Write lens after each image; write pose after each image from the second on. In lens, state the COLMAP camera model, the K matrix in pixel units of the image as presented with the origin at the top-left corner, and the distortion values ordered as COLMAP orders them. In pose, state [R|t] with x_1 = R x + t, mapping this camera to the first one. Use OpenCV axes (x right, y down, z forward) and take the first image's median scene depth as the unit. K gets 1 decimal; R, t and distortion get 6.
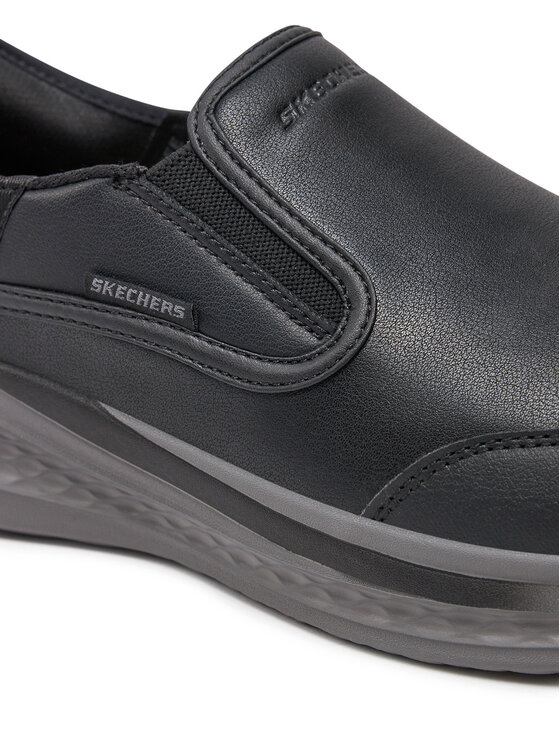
lens RADIAL K [[1805.3, 0, 280.0], [0, 1805.3, 373.0], [0, 0, 1]] dist [0.030564, 0.091680]
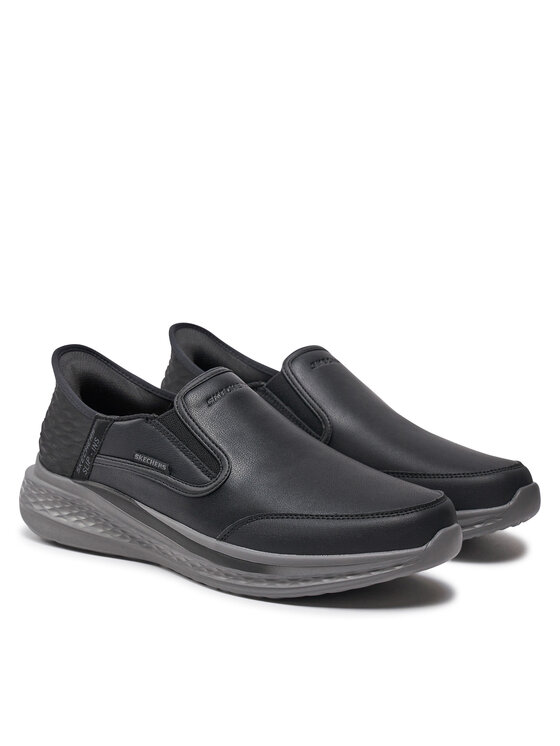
lens RADIAL K [[2191.2, 0, 280.0], [0, 2191.2, 373.0], [0, 0, 1]] dist [-0.060104, -0.209621]
pose [[0.993250, 0.067702, -0.094184, 0.430659], [-0.080923, 0.986190, -0.144504, 0.296883], [0.083100, 0.151150, 0.985012, -2.343984]]
